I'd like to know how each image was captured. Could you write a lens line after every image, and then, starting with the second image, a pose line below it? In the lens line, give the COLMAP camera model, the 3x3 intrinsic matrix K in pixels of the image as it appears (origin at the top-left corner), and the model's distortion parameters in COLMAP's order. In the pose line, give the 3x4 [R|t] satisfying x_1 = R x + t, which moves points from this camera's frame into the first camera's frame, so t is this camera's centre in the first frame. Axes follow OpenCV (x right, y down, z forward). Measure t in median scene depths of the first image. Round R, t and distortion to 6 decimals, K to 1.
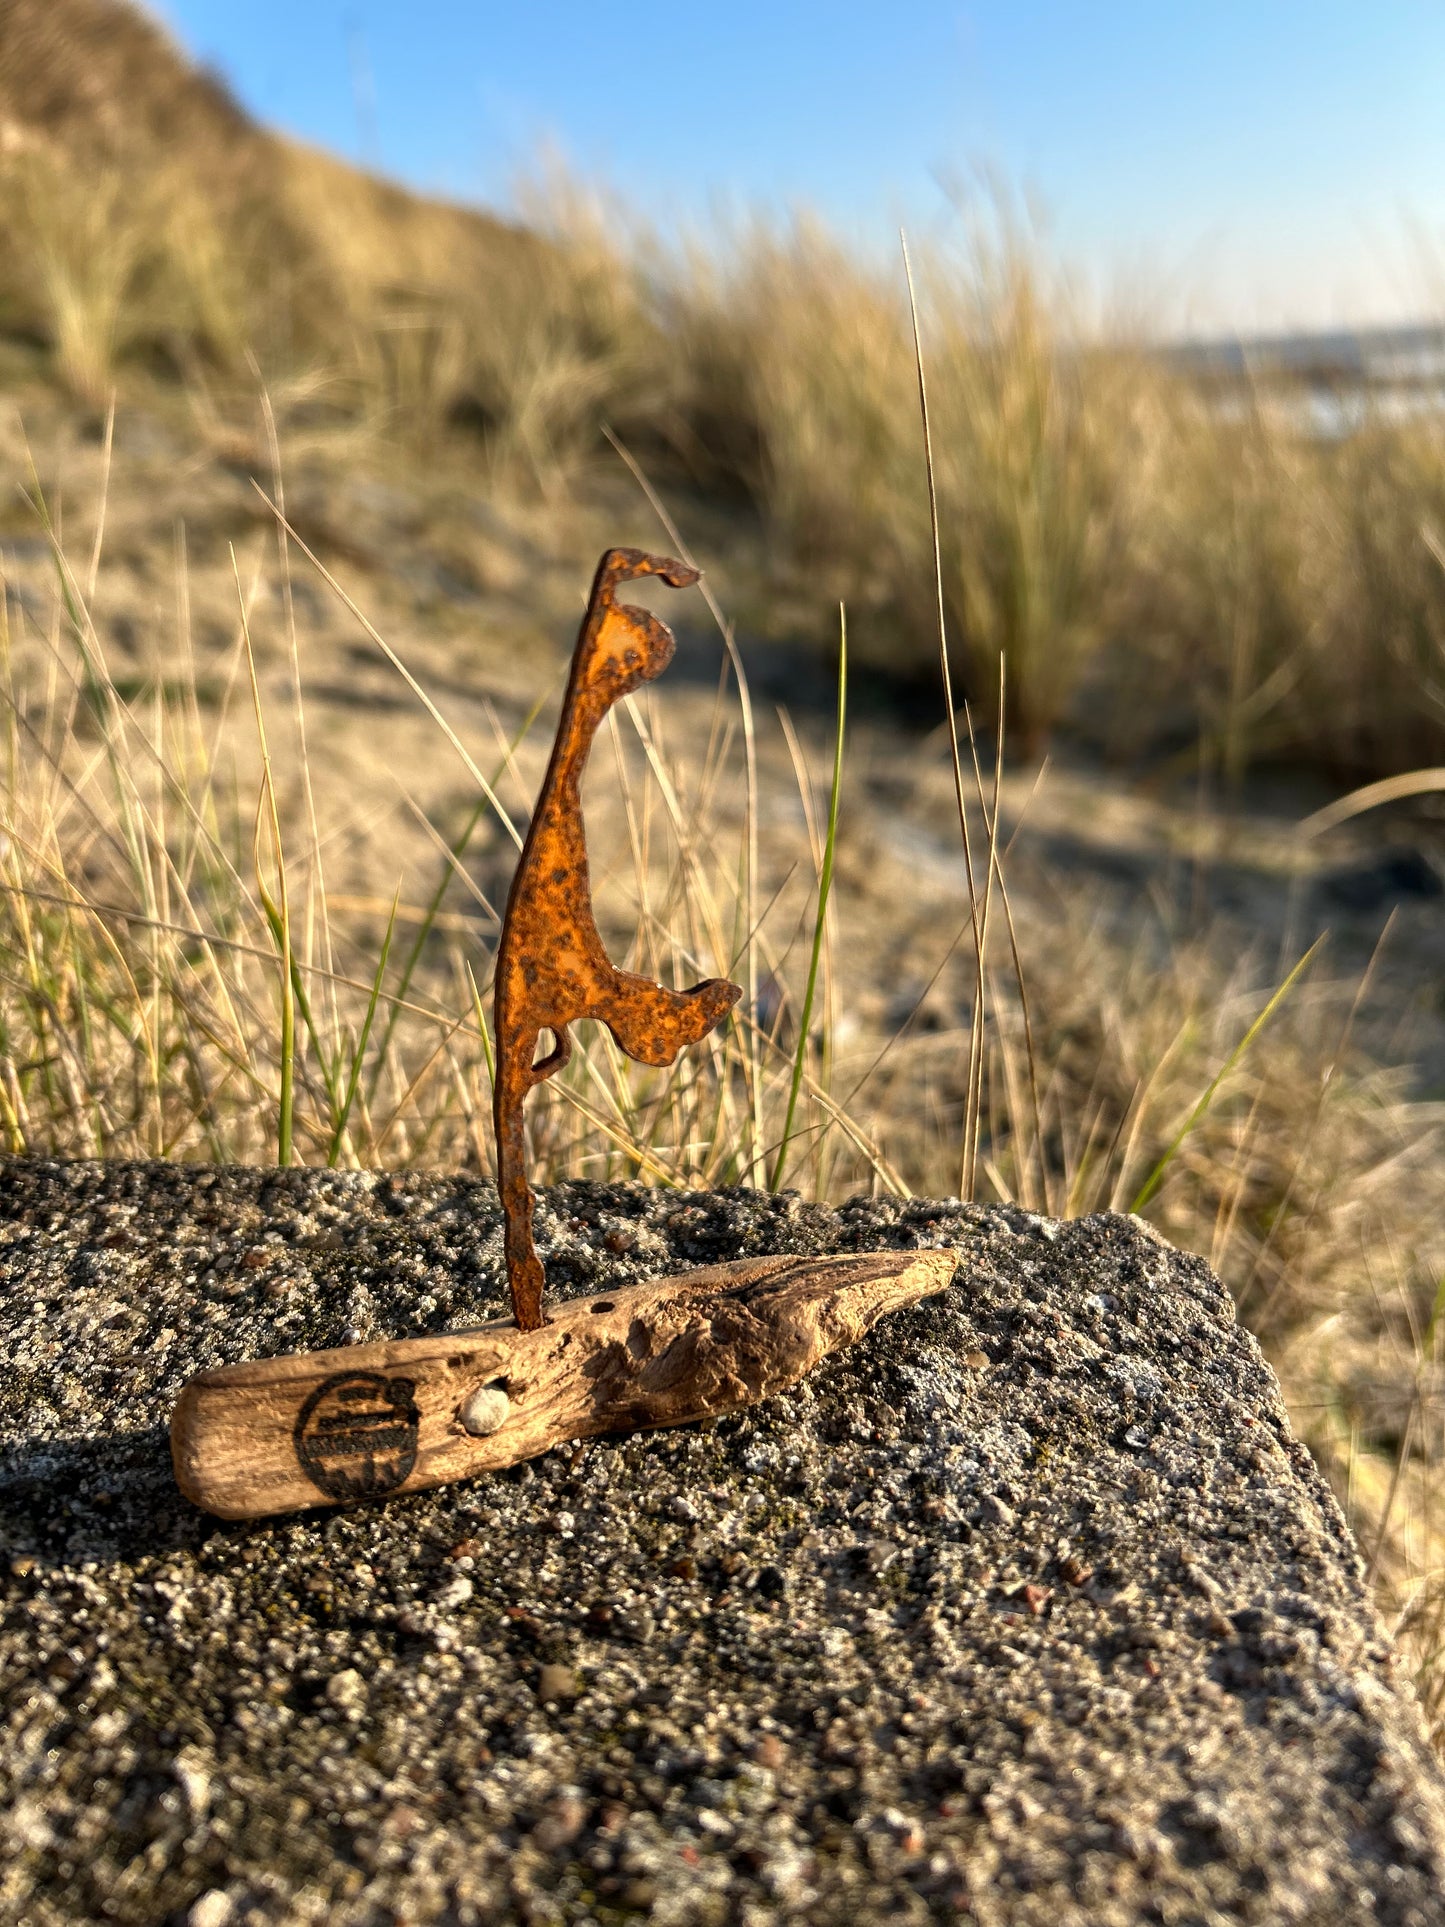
lens RADIAL K [[1494.4, 0, 710.8], [0, 1494.4, 970.0], [0, 0, 1]] dist [-0.018970, 0.005264]
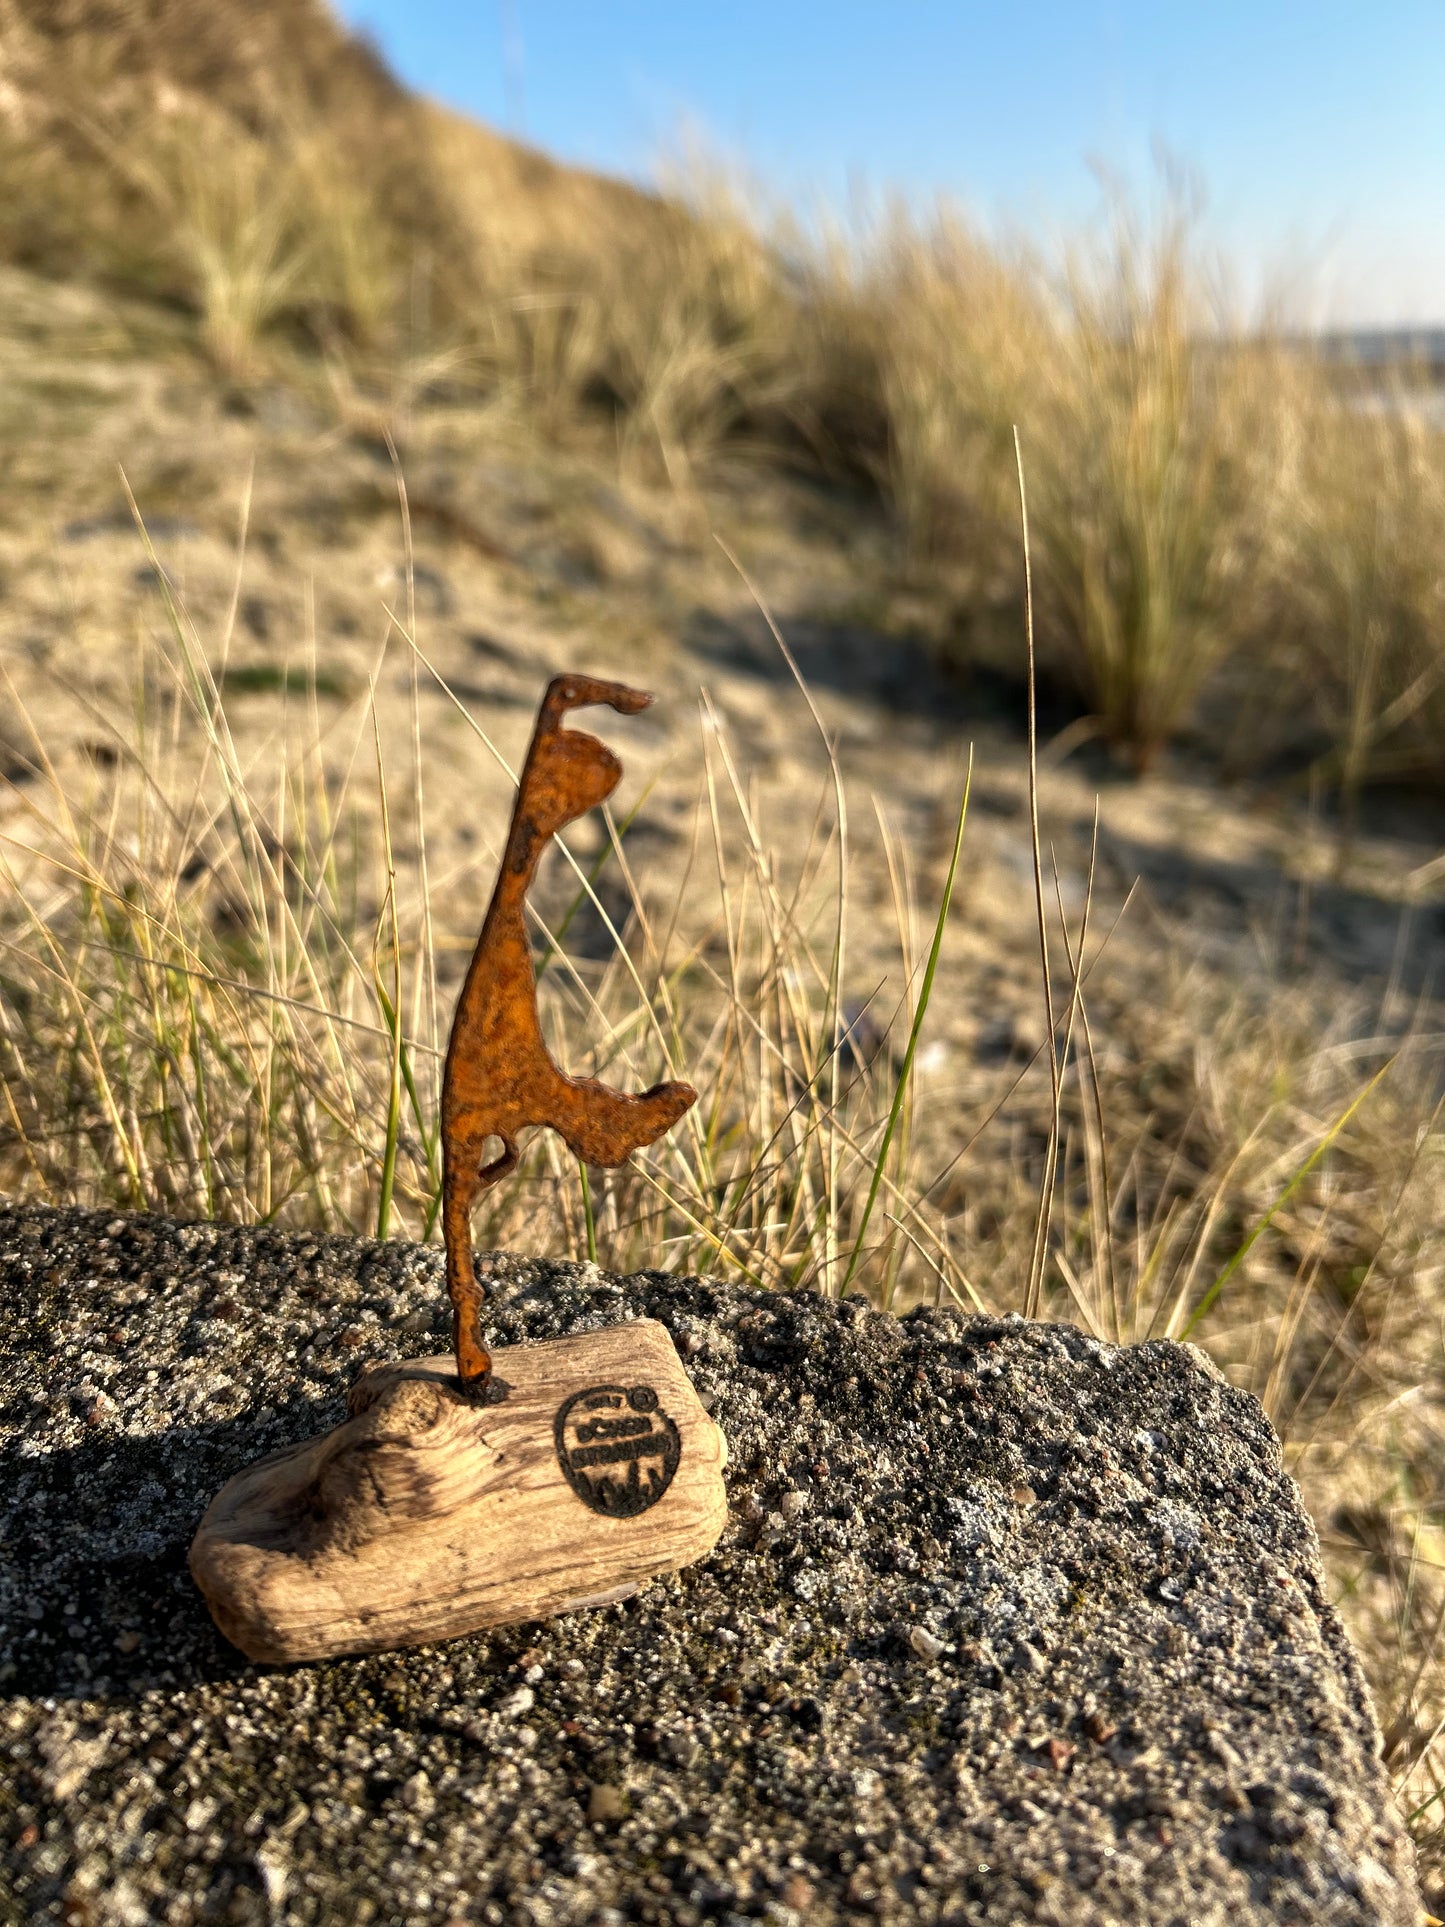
lens RADIAL K [[1494.4, 0, 716.8], [0, 1494.4, 954.3], [0, 0, 1]] dist [-0.018970, 0.005264]
pose [[0.996531, 0.054384, -0.062999, 0.010602], [-0.053752, 0.998486, 0.011689, -0.135339], [0.063539, -0.008263, 0.997945, -0.060620]]
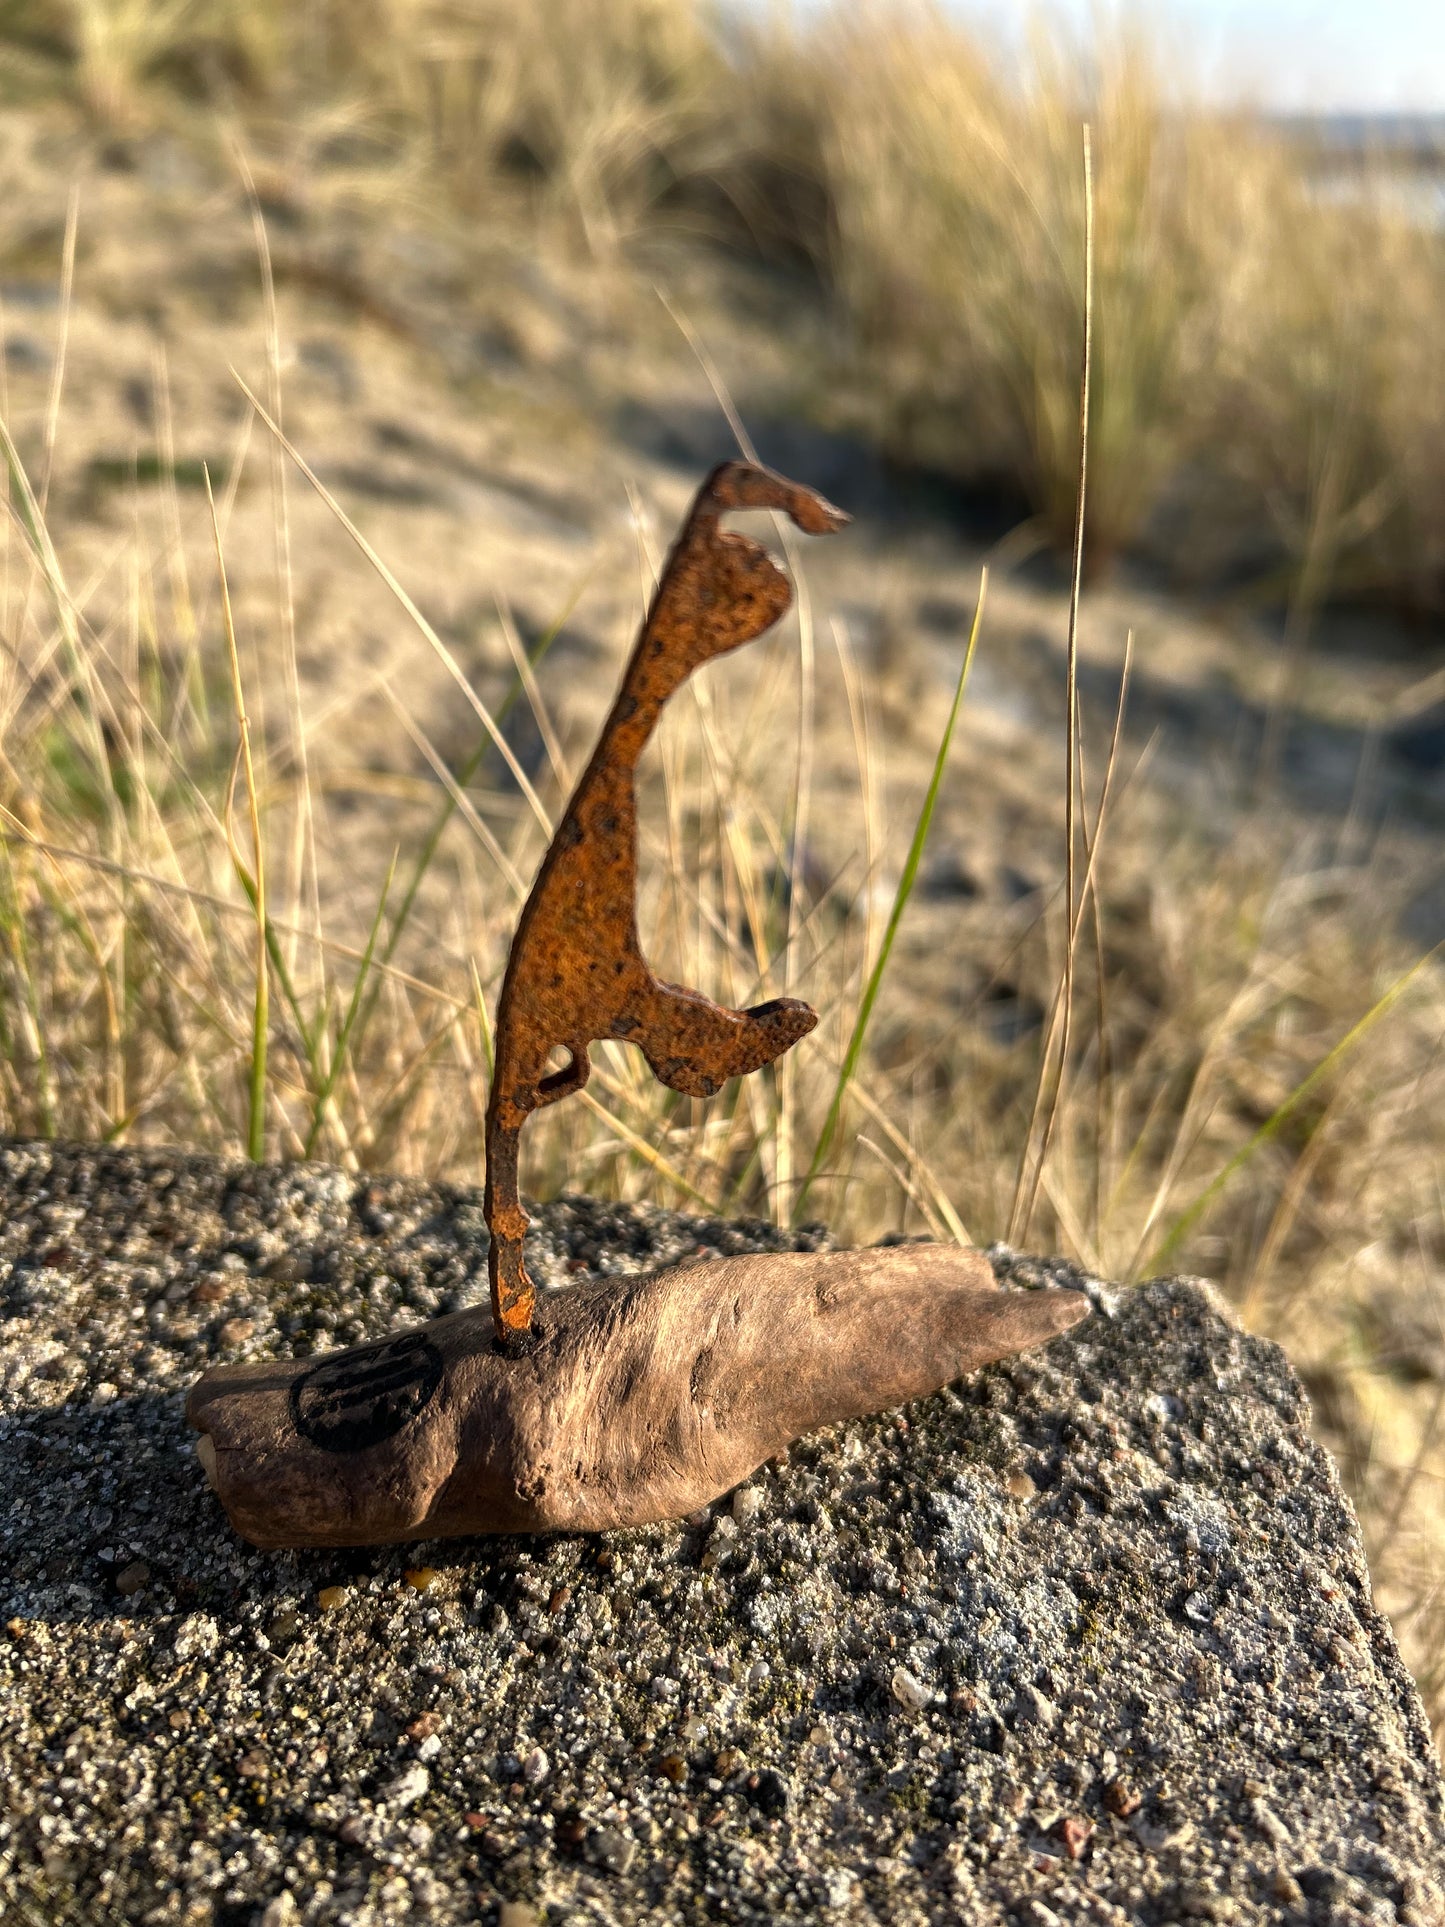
lens RADIAL K [[1494.4, 0, 711.5], [0, 1494.4, 966.3], [0, 0, 1]] dist [-0.018970, 0.005264]
pose [[0.997984, 0.062588, -0.010484, -0.014736], [-0.060459, 0.987925, 0.142647, -0.177446], [0.019285, -0.141725, 0.989718, 0.197614]]
